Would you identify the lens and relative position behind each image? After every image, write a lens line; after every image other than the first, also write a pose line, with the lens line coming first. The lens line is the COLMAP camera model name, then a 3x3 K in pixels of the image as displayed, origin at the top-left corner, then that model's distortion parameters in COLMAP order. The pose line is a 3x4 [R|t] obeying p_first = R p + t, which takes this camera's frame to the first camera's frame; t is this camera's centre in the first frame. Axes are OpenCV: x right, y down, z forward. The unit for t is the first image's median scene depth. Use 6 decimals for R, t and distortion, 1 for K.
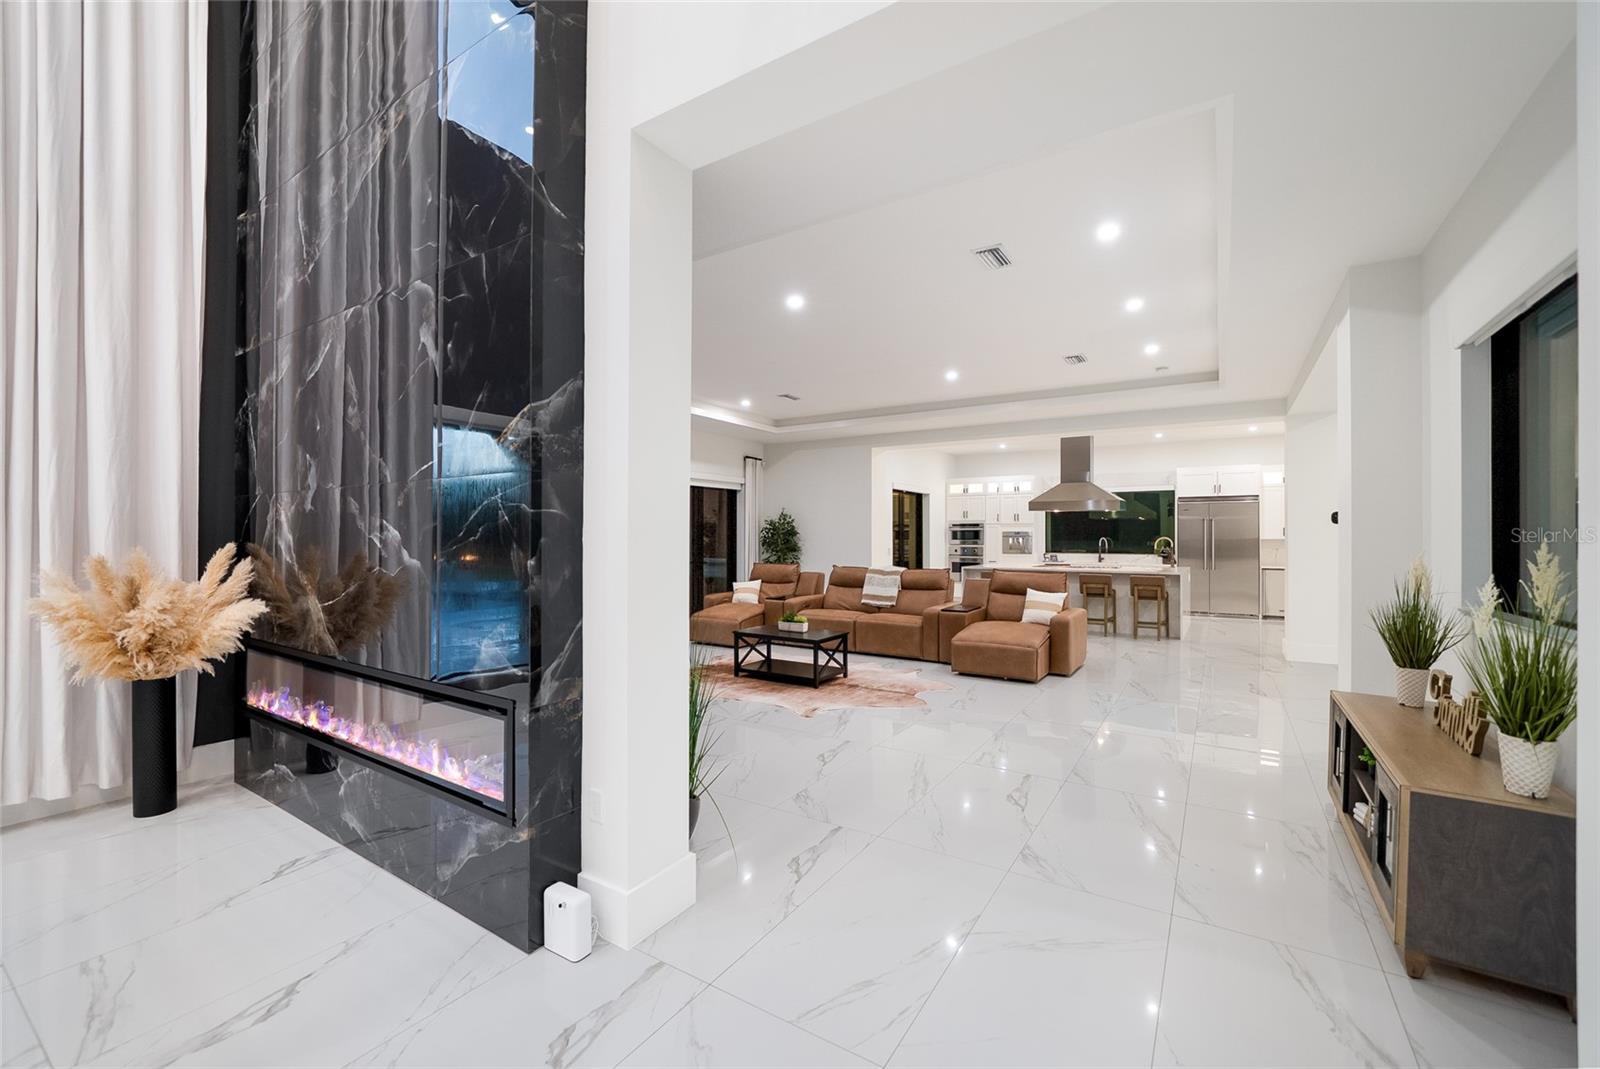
lens RADIAL K [[652.0, 0, 800.0], [0, 652.0, 534.5], [0, 0, 1]] dist [-0.013931, 0.000117]
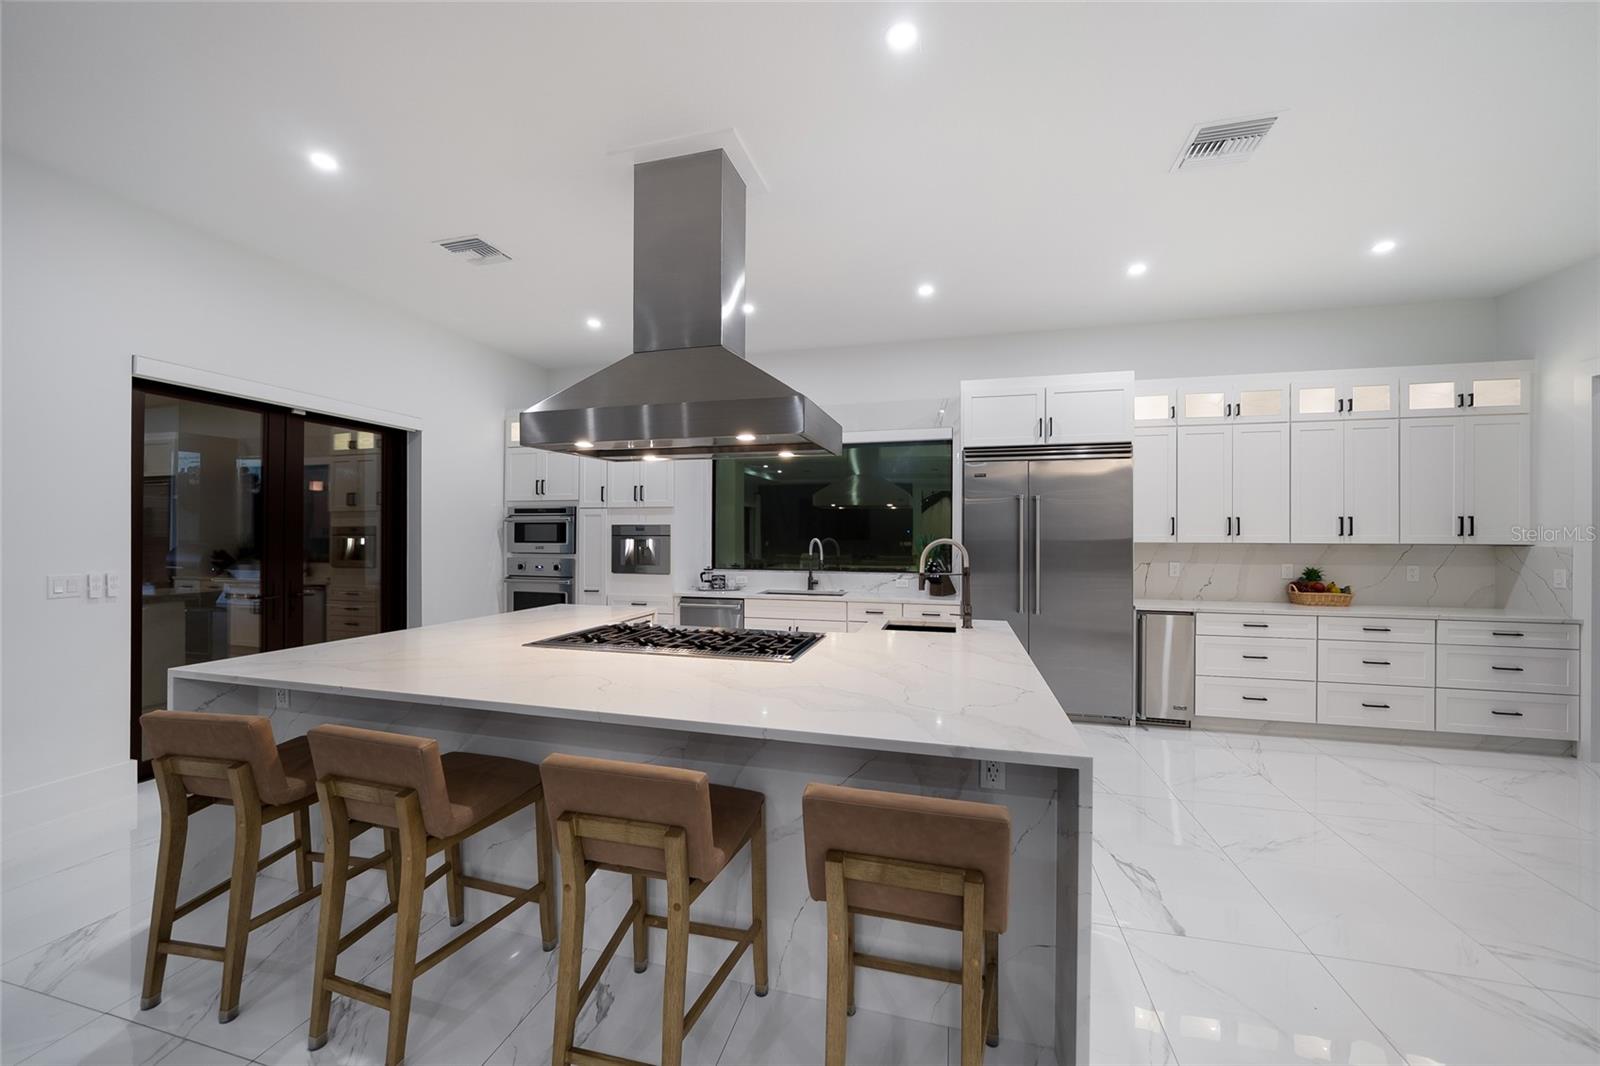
lens RADIAL K [[572.6, 0, 800.0], [0, 572.6, 533.0], [0, 0, 1]] dist [-0.012716, 0.000035]
pose [[0.950015, 0.002426, 0.312193, 0.454398], [-0.002565, 0.999997, 0.000037, 0.001306], [-0.312192, -0.000836, 0.950019, 0.849621]]
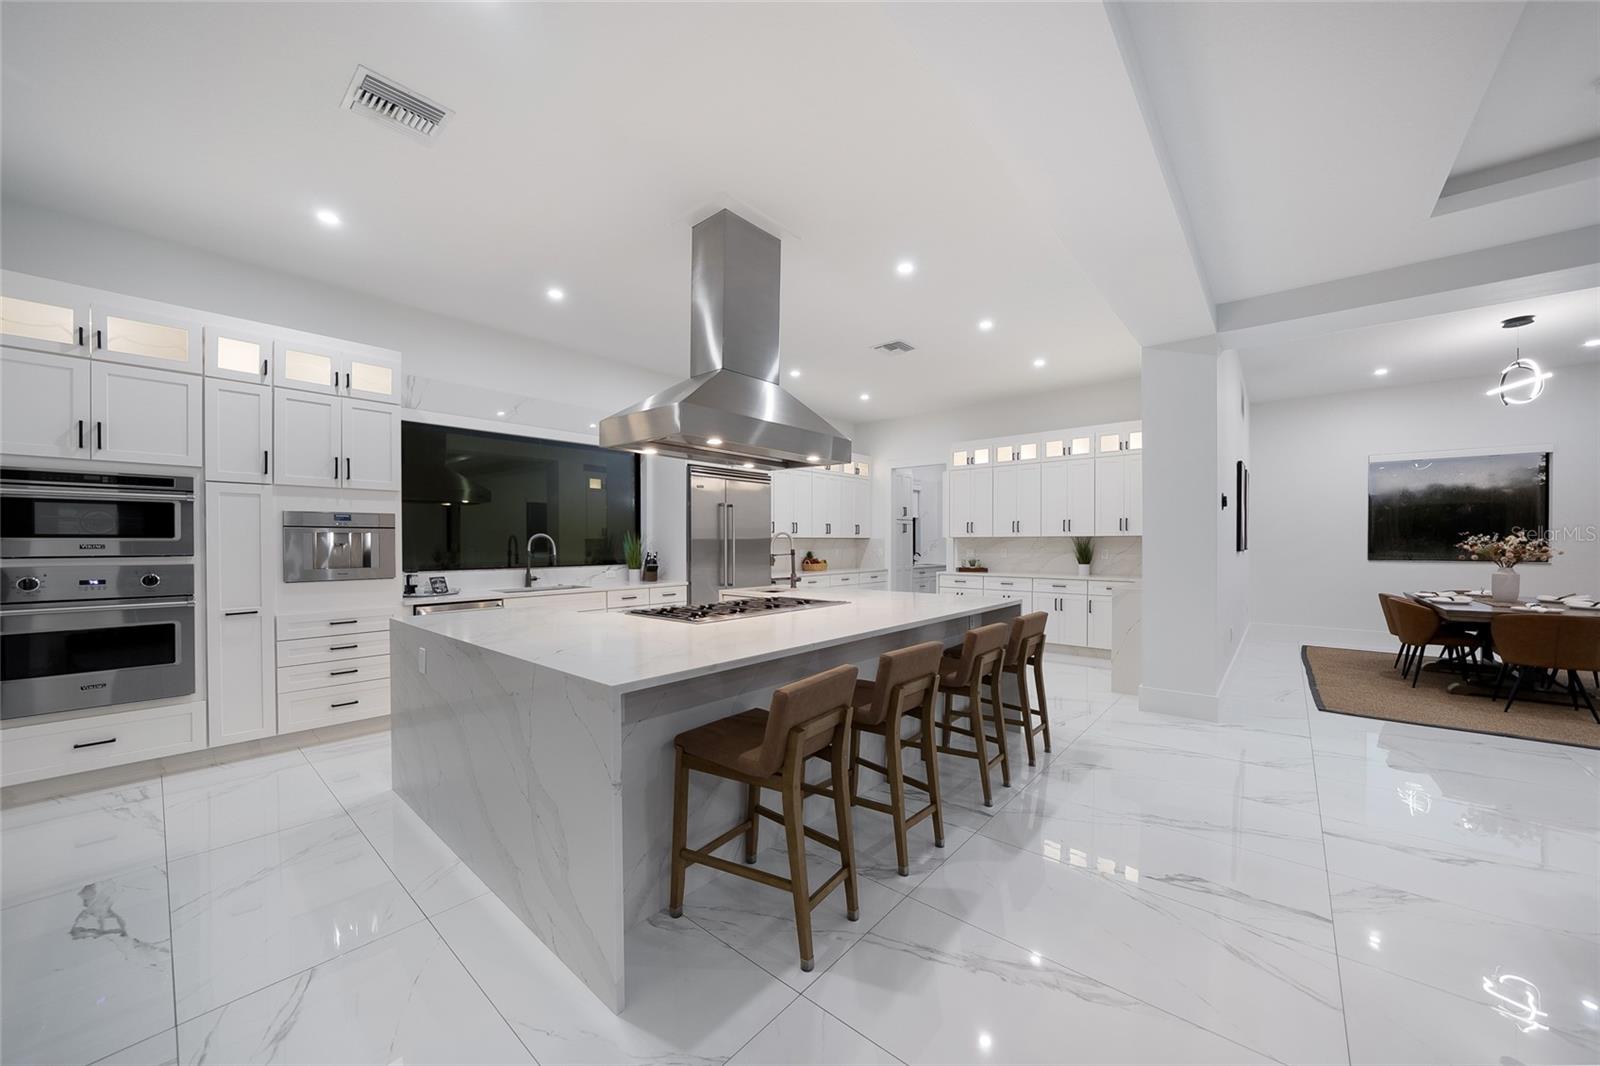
lens RADIAL K [[568.9, 0, 801.3], [0, 568.9, 542.5], [0, 0, 1]] dist [-0.020352, 0.000098]
pose [[0.136696, -0.002393, 0.990610, 0.127895], [-0.000916, 0.999996, 0.002542, 0.013888], [-0.990613, -0.001255, 0.136694, 1.061822]]
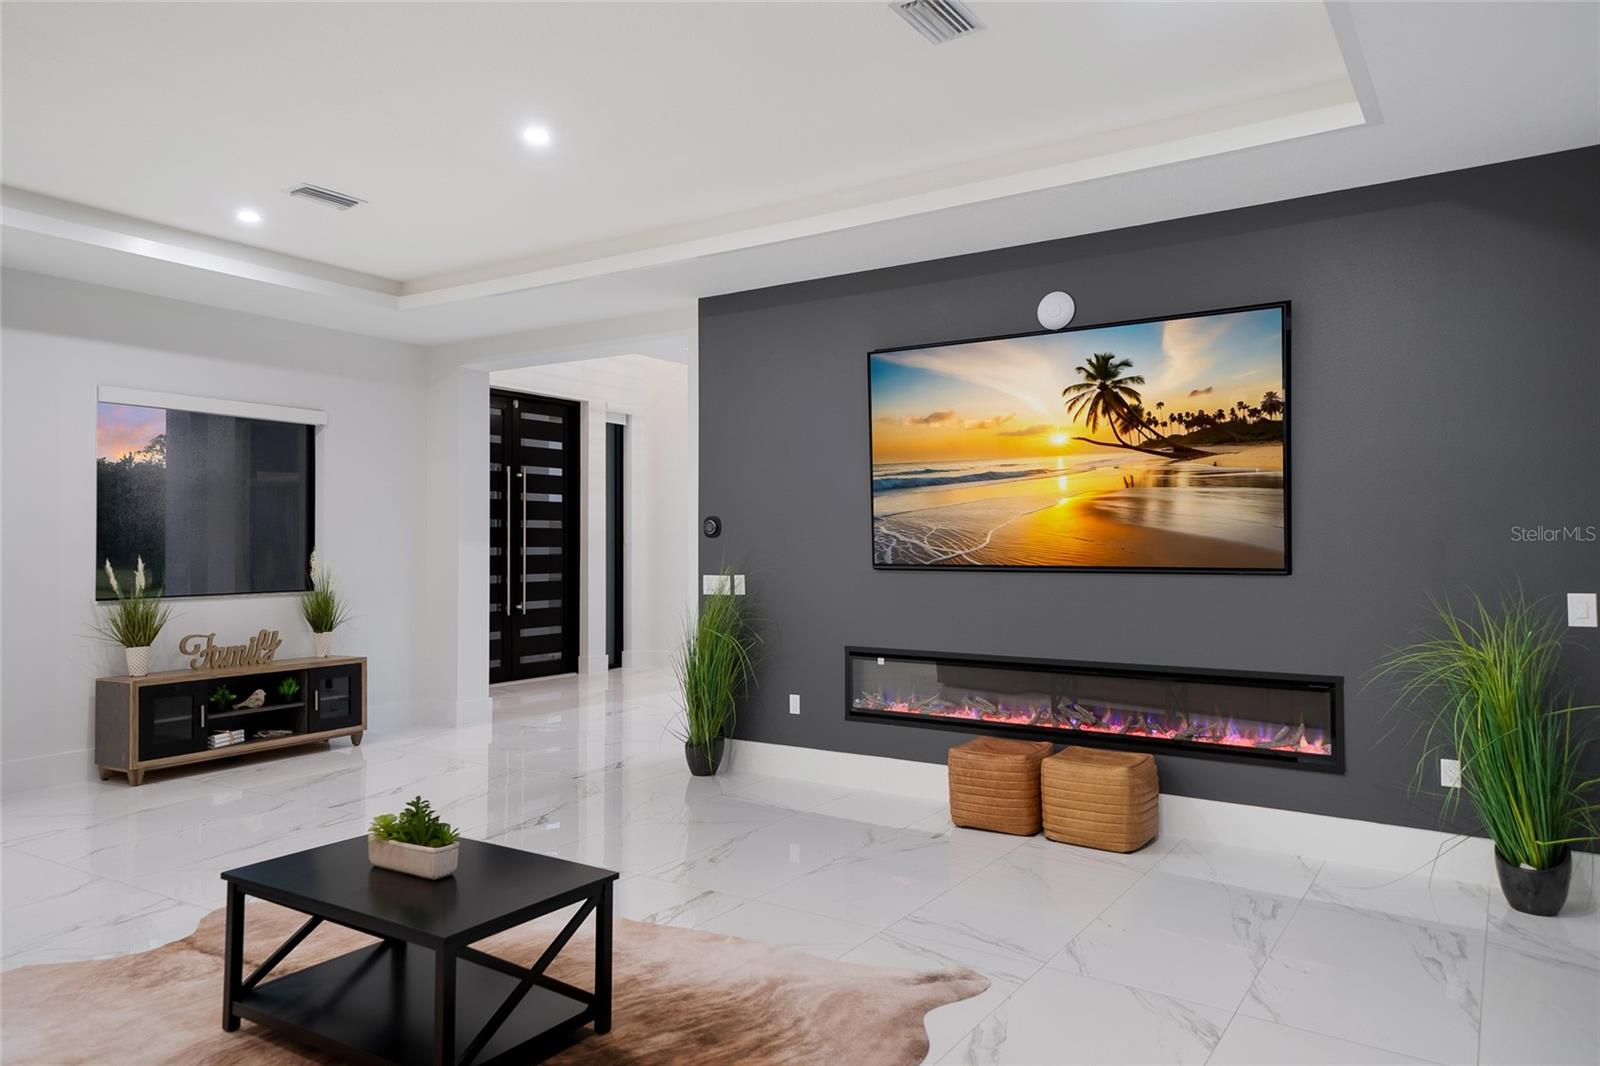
lens RADIAL K [[1072.7, 0, 794.6], [0, 1072.7, 531.1], [0, 0, 1]] dist [0.057754, 0.001017]
pose [[-0.999903, -0.000956, 0.013900, -0.131683], [-0.001172, 0.999878, -0.015570, 0.002173], [-0.013883, -0.015585, -0.999782, 1.037040]]
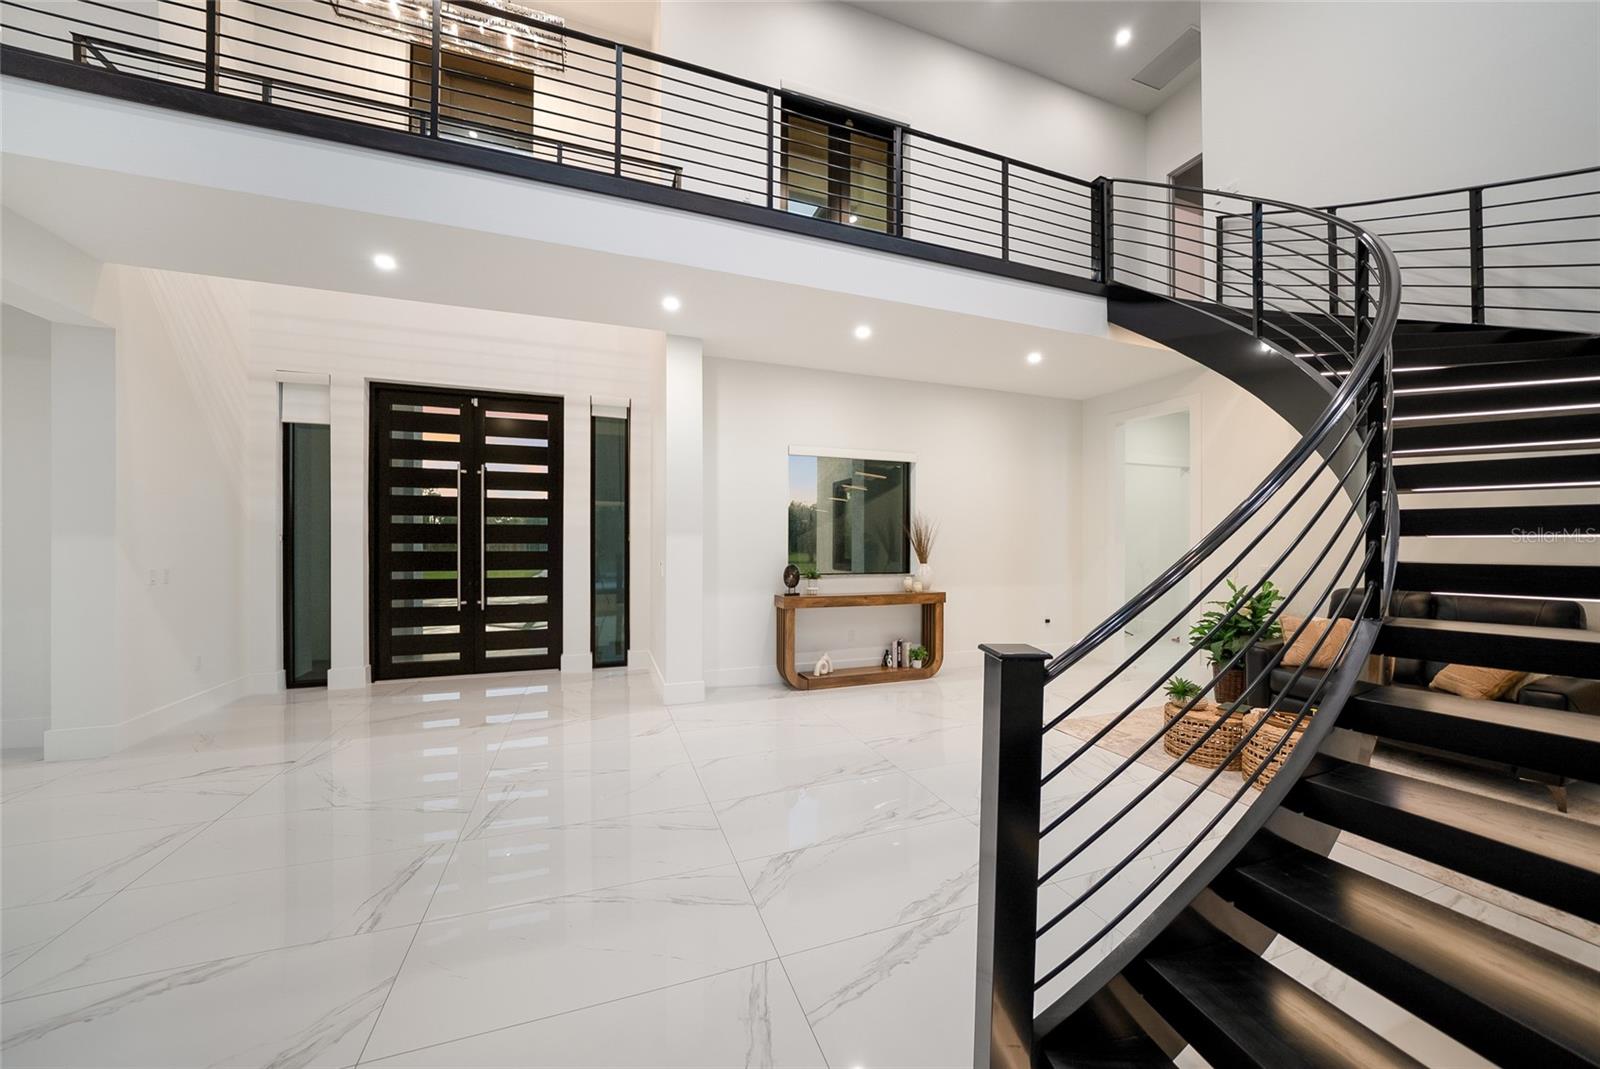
lens RADIAL K [[551.2, 0, 797.1], [0, 551.2, 533.8], [0, 0, 1]] dist [-0.019314, 0.000042]
pose [[-0.793889, 0.007012, 0.608023, -0.477659], [-0.006343, 0.999784, -0.019811, -0.000309], [-0.608030, -0.019585, -0.793672, 0.122291]]
